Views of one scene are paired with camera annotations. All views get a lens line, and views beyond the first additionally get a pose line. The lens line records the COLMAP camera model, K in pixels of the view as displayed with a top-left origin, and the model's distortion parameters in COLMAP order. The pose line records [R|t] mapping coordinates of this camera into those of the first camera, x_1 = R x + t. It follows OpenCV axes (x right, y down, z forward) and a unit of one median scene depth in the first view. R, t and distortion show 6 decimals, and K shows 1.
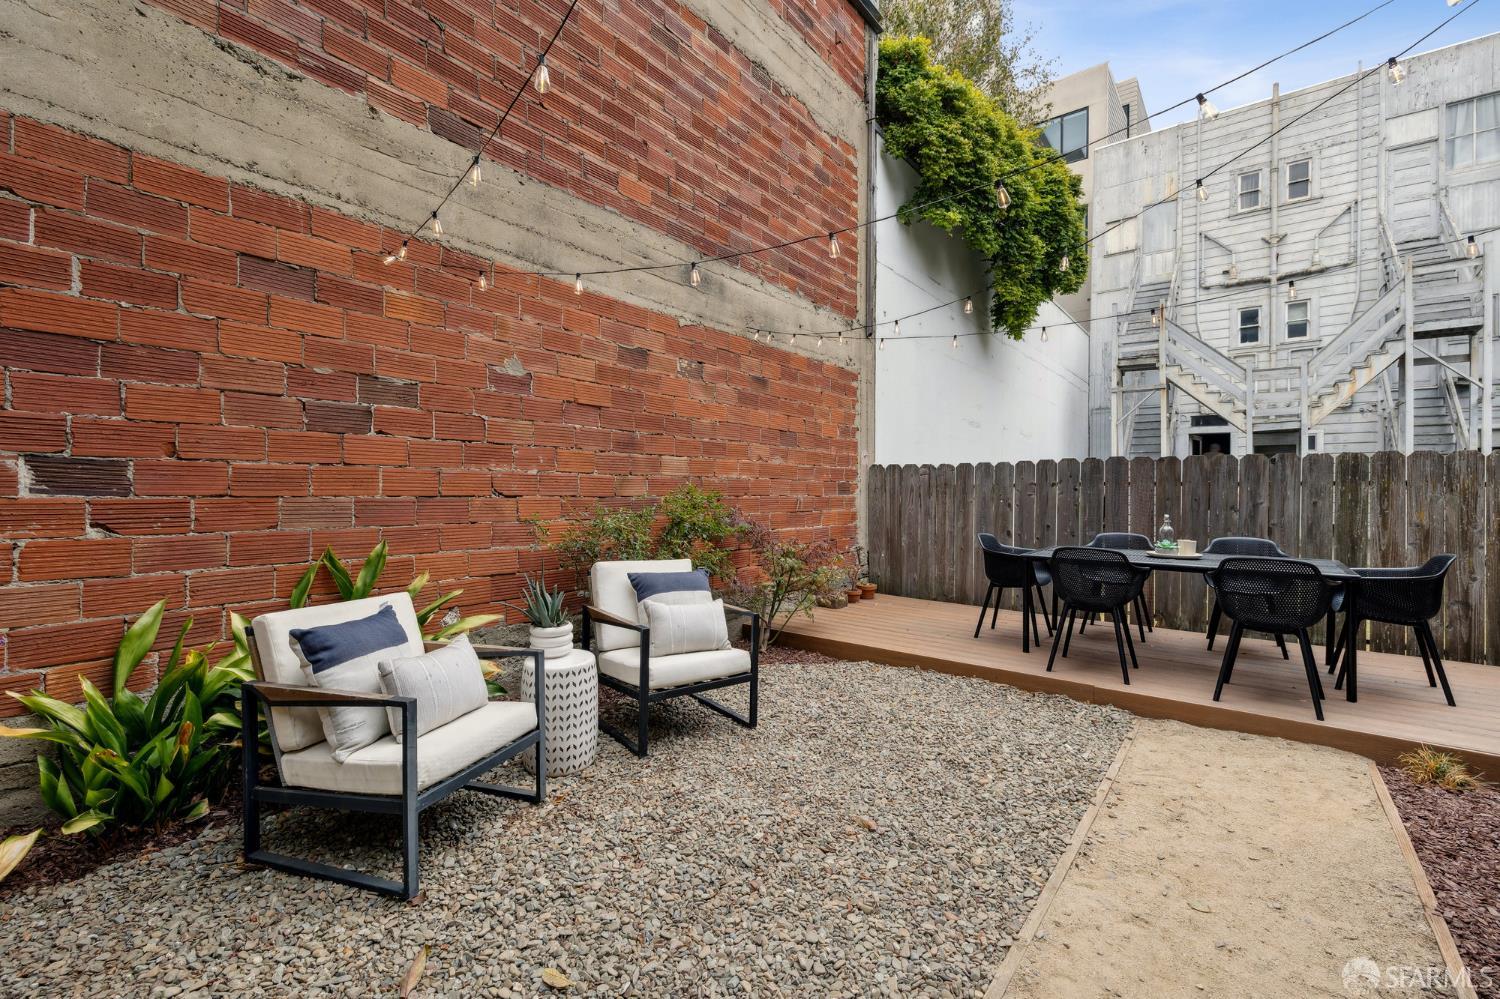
lens RADIAL K [[640.5, 0, 748.0], [0, 640.5, 493.0], [0, 0, 1]] dist [0.003000, -0.000425]
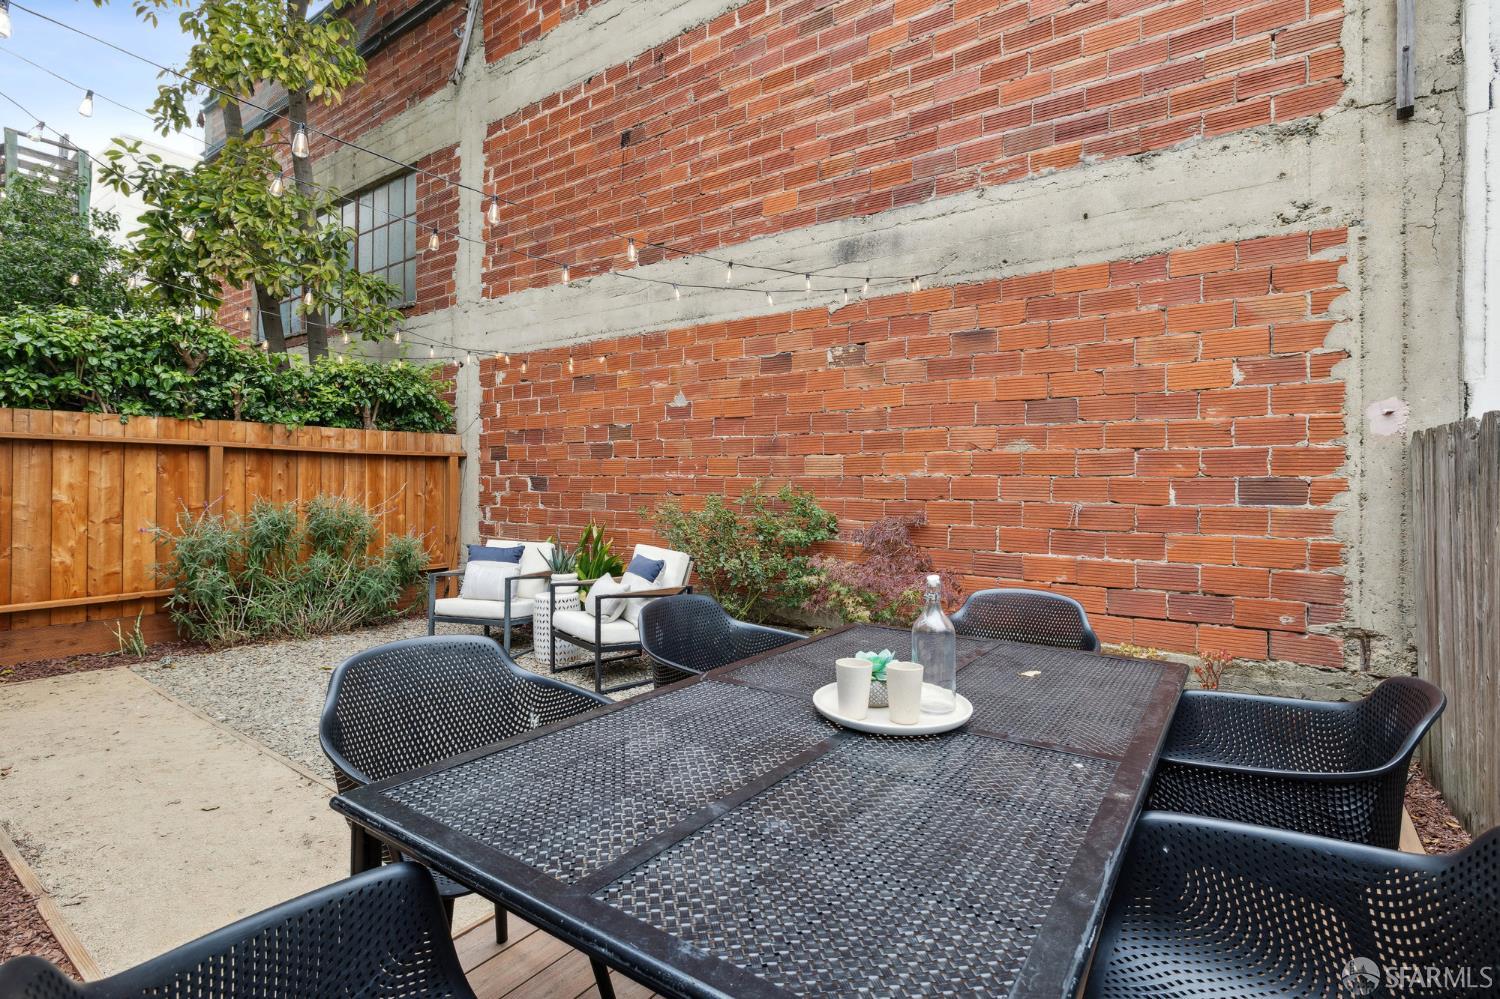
lens RADIAL K [[721.4, 0, 746.0], [0, 721.4, 488.3], [0, 0, 1]] dist [-0.006233, 0.000062]
pose [[0.048848, -0.005453, -0.998791, 0.696629], [-0.013124, 0.999895, -0.006101, -0.000742], [0.998720, 0.013407, 0.048771, 0.629531]]
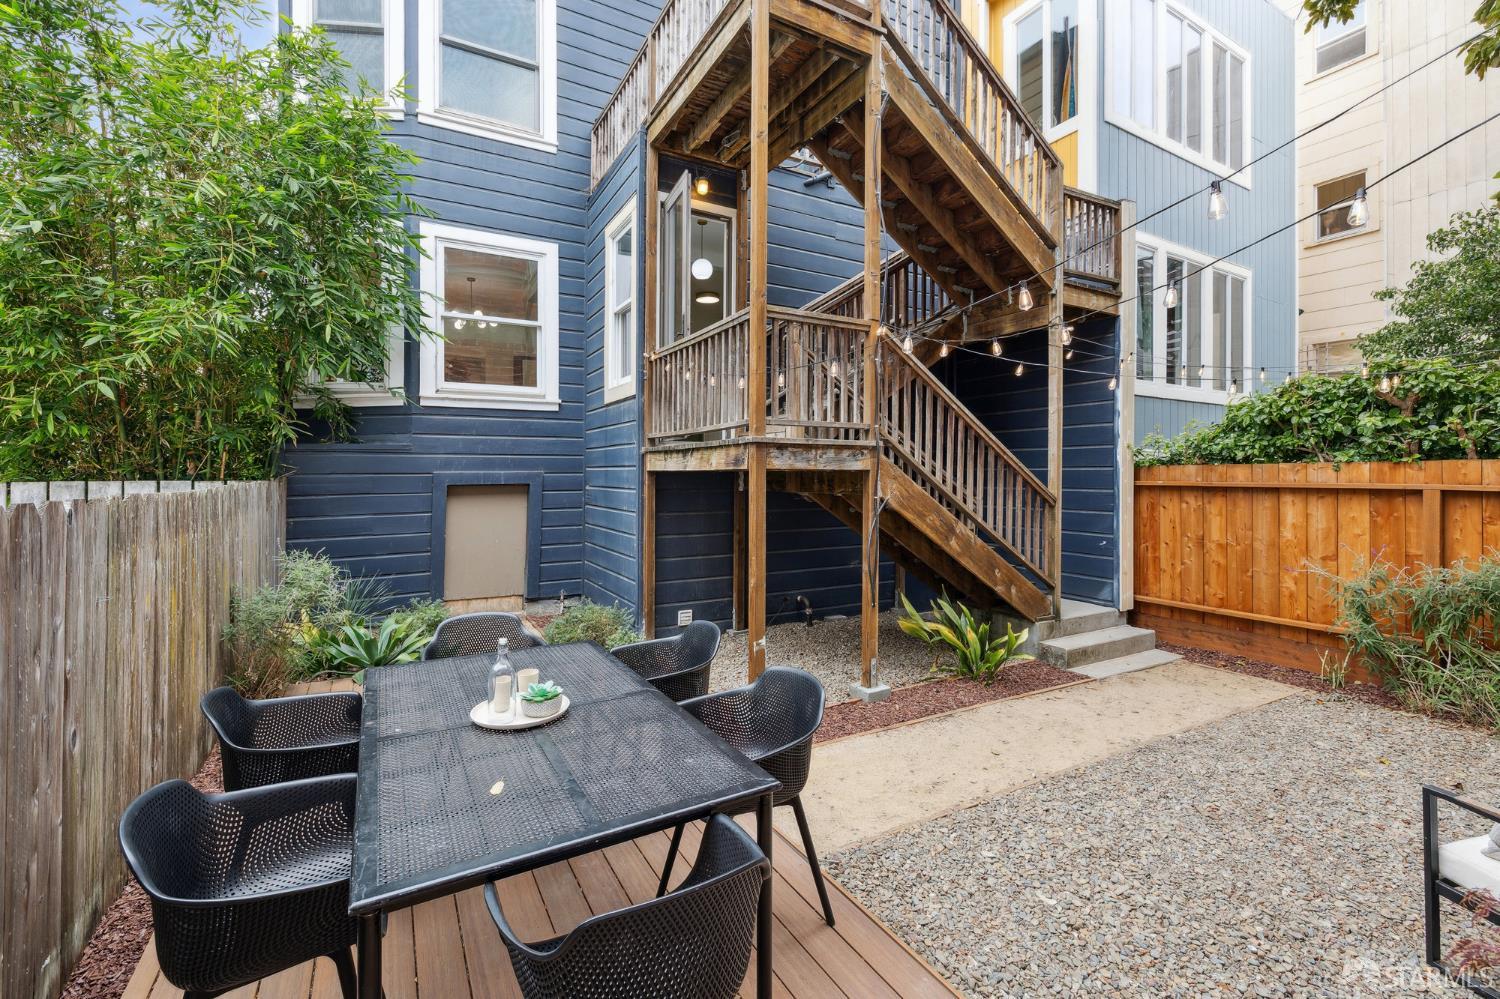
lens RADIAL K [[640.5, 0, 749.3], [0, 640.5, 473.6], [0, 0, 1]] dist [0.003000, -0.000425]
pose [[-0.926932, -0.007892, 0.375146, 0.215748], [-0.005304, 0.999954, 0.007931, -0.069871], [-0.375191, 0.005362, -0.926932, 0.977253]]
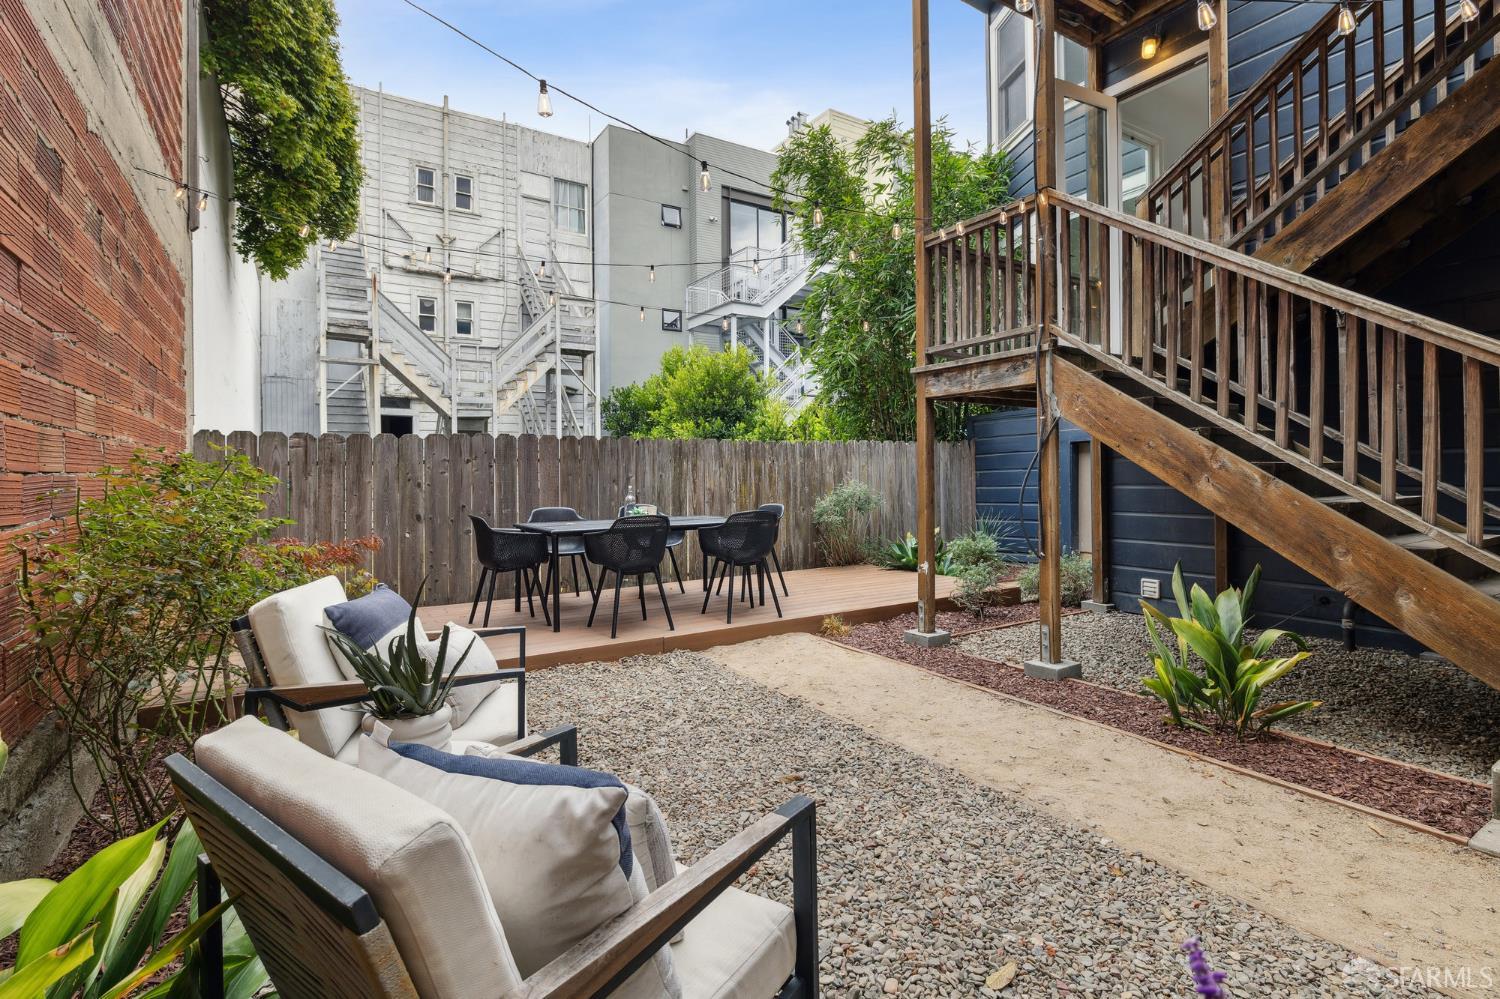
lens RADIAL K [[721.4, 0, 763.2], [0, 721.4, 474.2], [0, 0, 1]] dist [-0.006233, 0.000062]
pose [[0.323543, -0.007630, 0.946183, -0.346435], [0.015949, 0.999869, 0.002609, 0.009236], [-0.946079, 0.014246, 0.323622, 0.249752]]
